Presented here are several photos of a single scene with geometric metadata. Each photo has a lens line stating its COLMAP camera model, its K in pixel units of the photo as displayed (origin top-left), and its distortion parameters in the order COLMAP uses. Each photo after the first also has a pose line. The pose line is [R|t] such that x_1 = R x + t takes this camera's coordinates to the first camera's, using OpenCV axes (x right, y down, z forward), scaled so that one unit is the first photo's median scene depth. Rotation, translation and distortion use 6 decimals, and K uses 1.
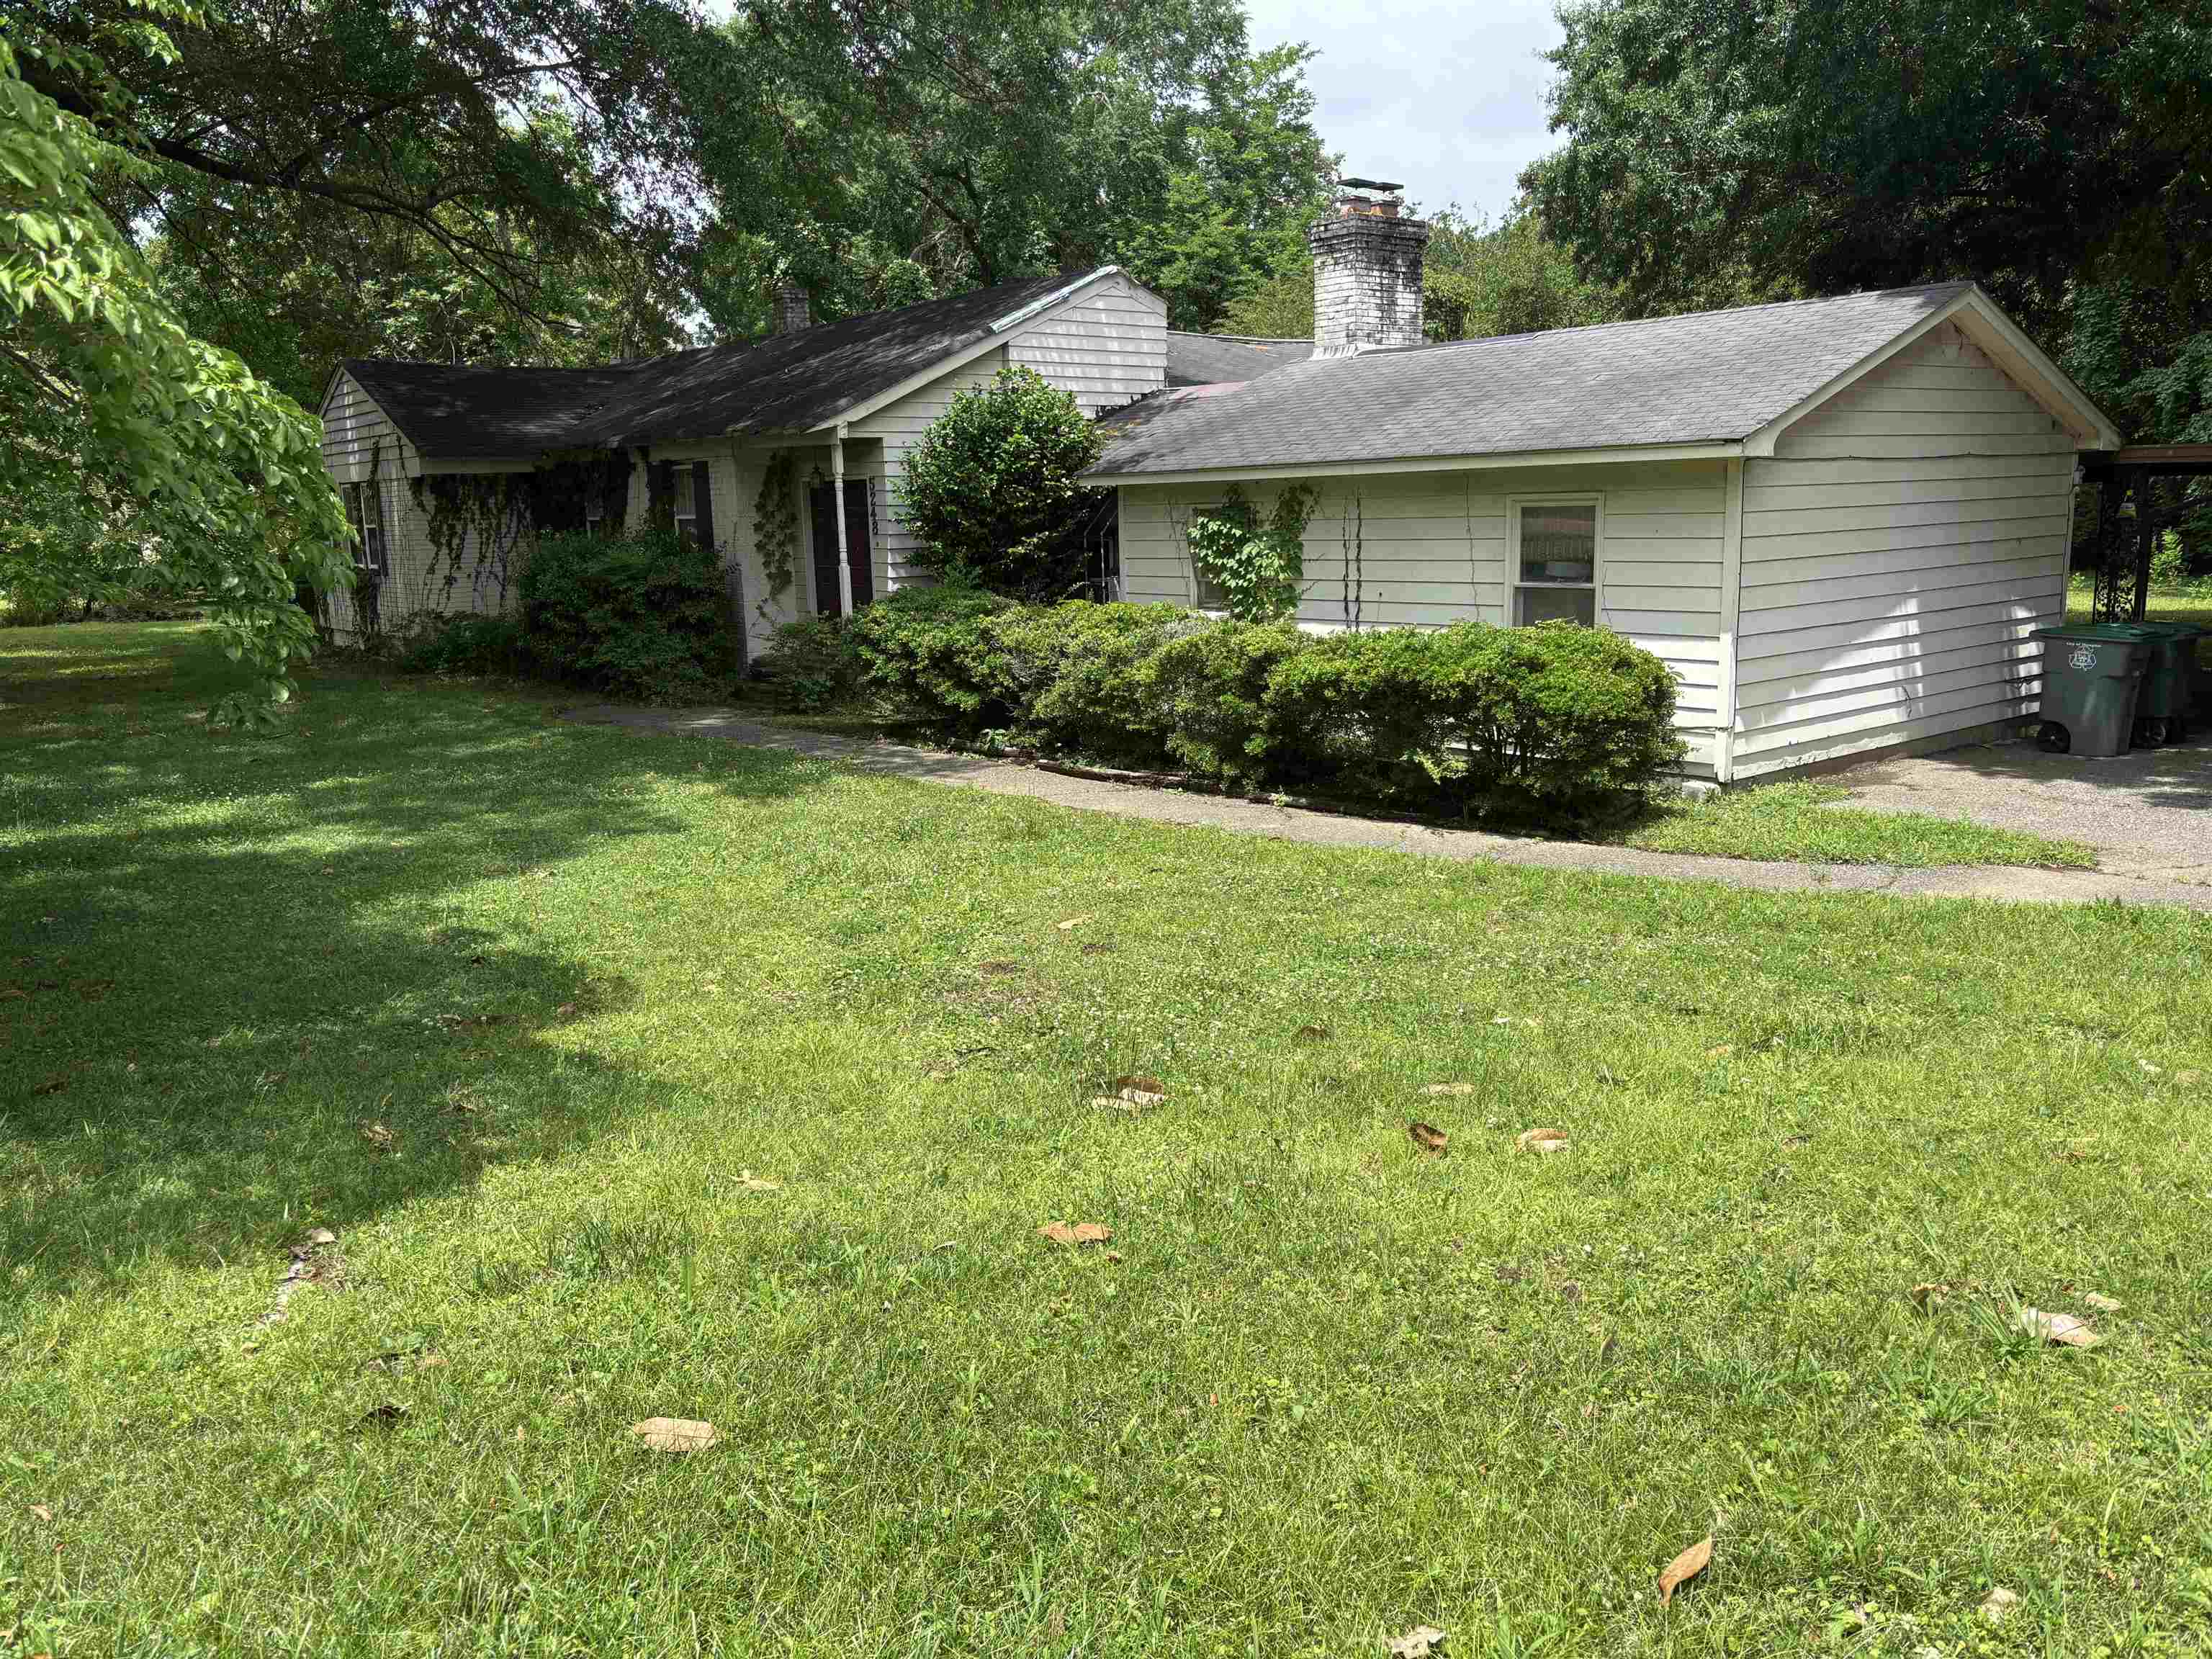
lens RADIAL K [[1650.1, 0, 1106.0], [0, 1650.1, 829.5], [0, 0, 1]] dist [0.027271, -0.035841]
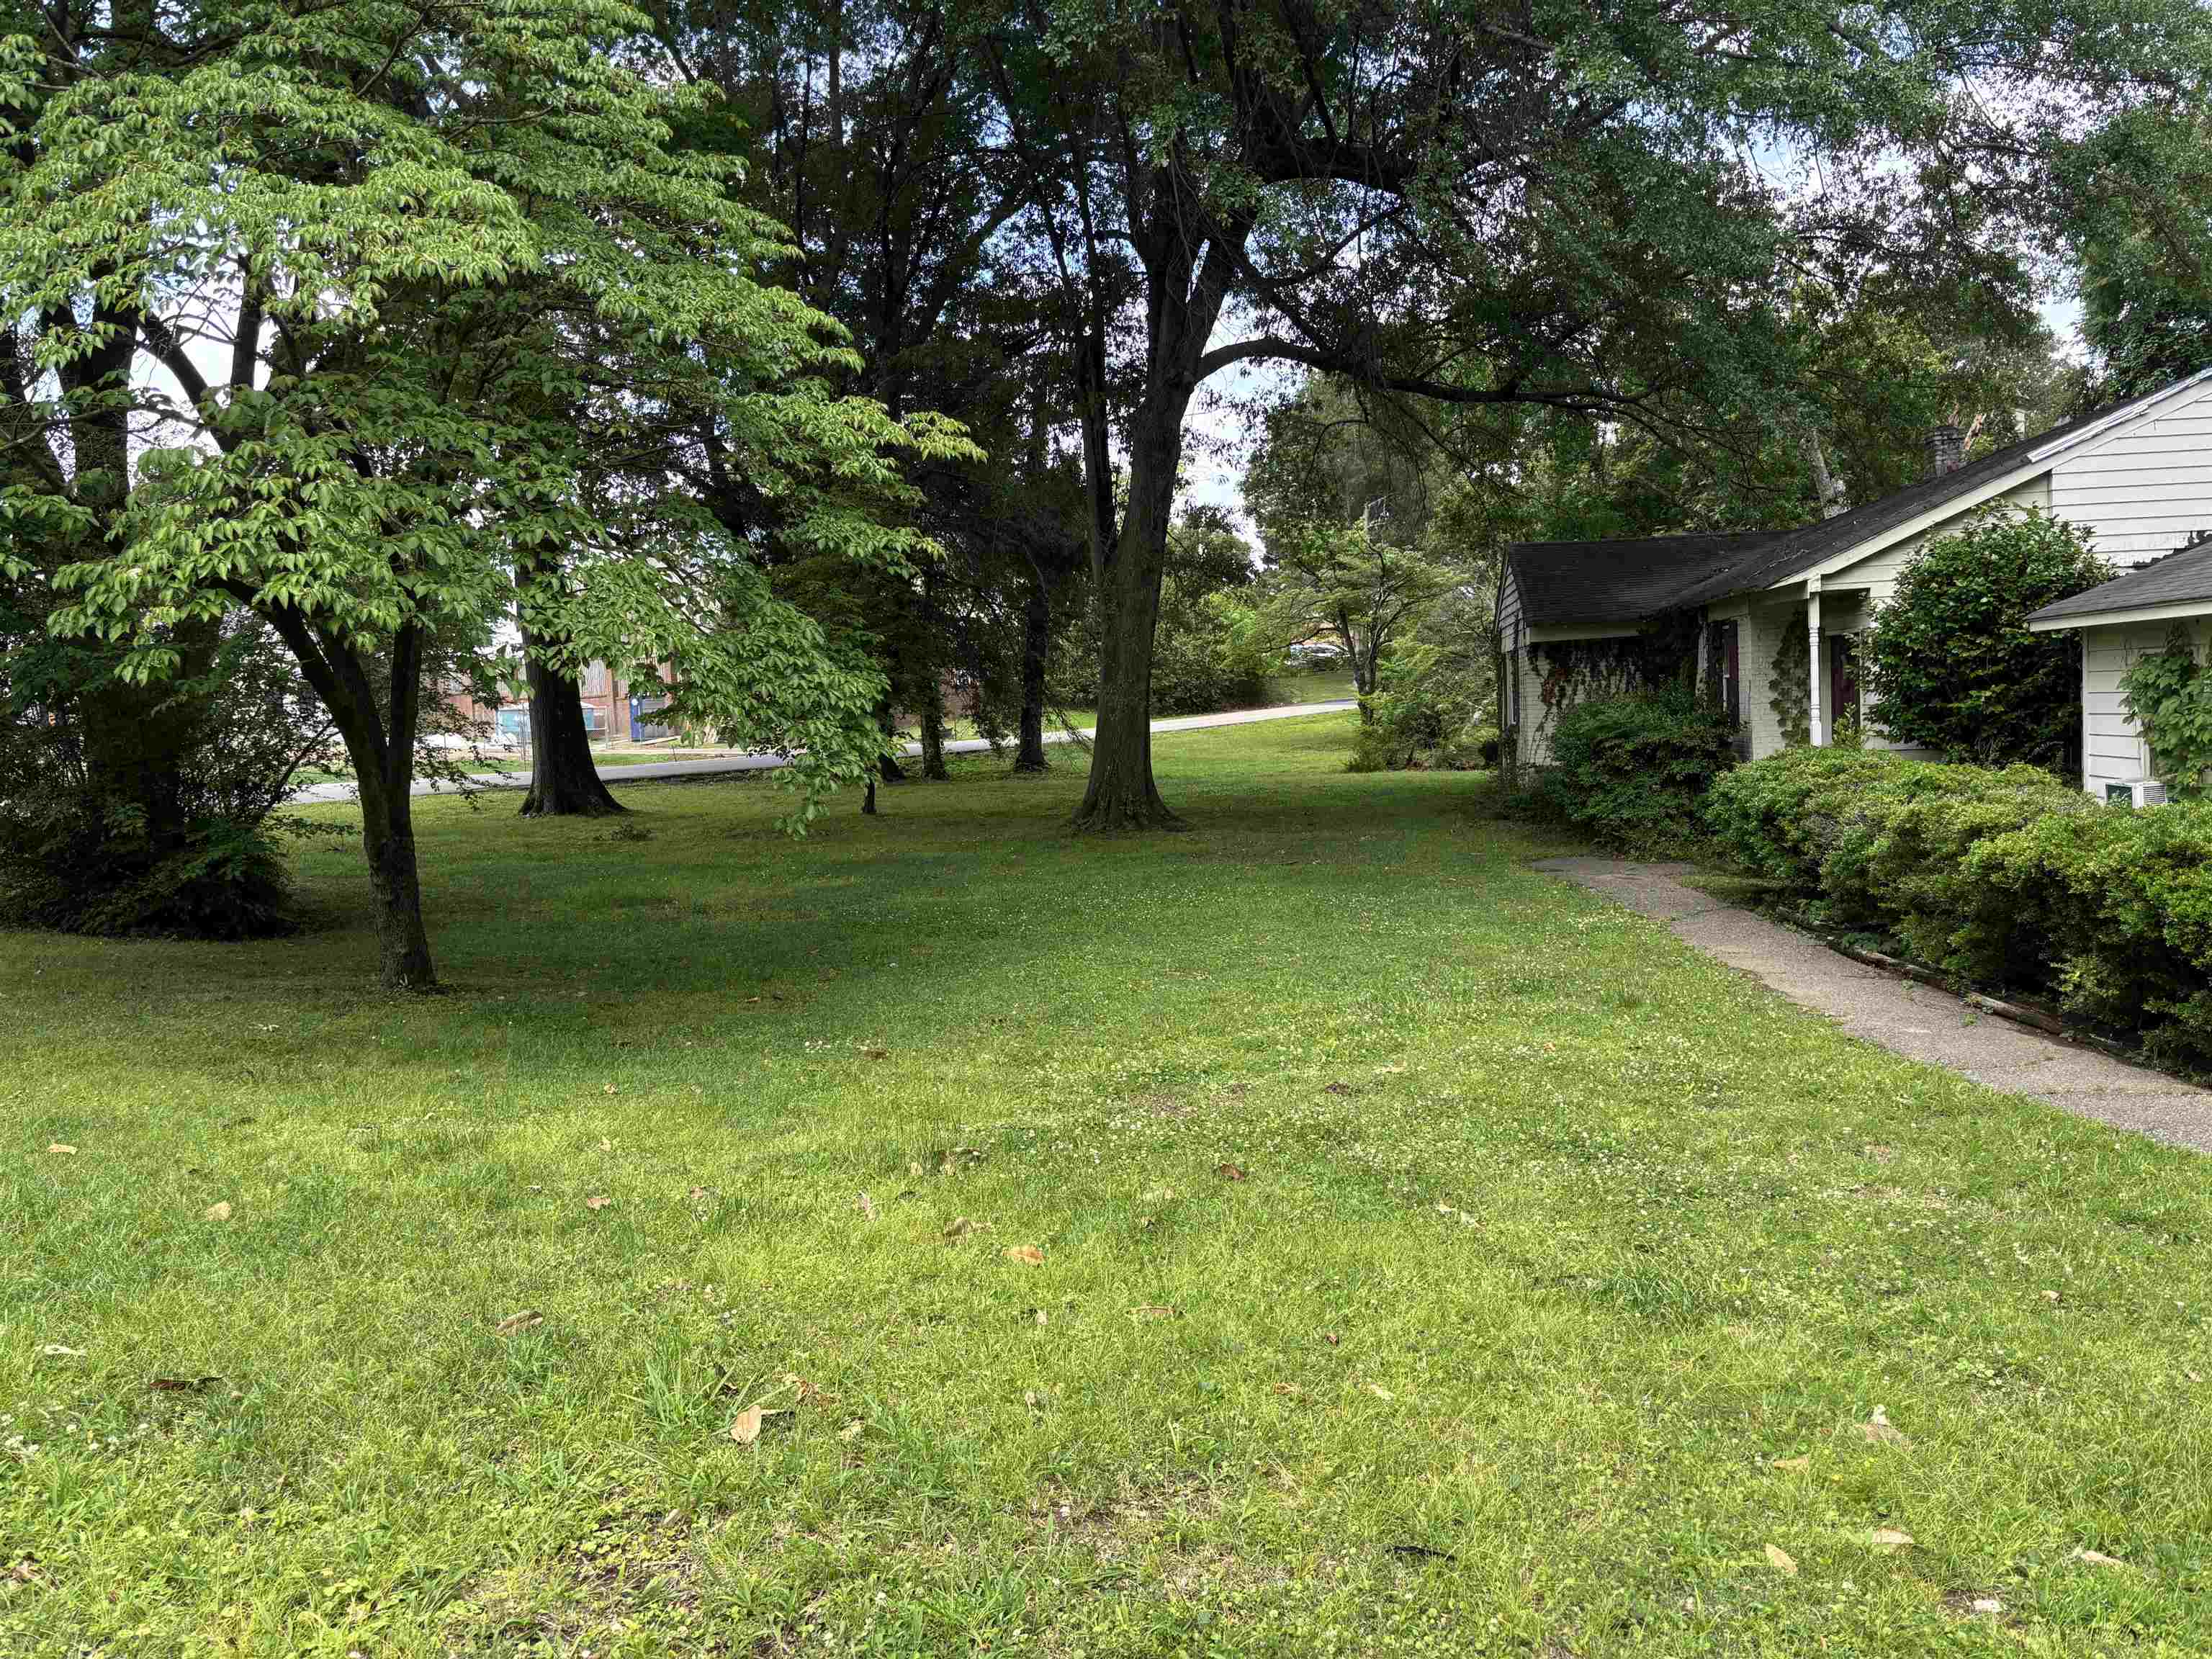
lens RADIAL K [[1650.1, 0, 1106.0], [0, 1650.1, 829.5], [0, 0, 1]] dist [0.027271, -0.035841]
pose [[0.662595, 0.049526, -0.747339, 0.501702], [-0.119377, 0.992039, -0.040099, -0.022332], [0.739403, 0.115785, 0.663232, 0.133328]]
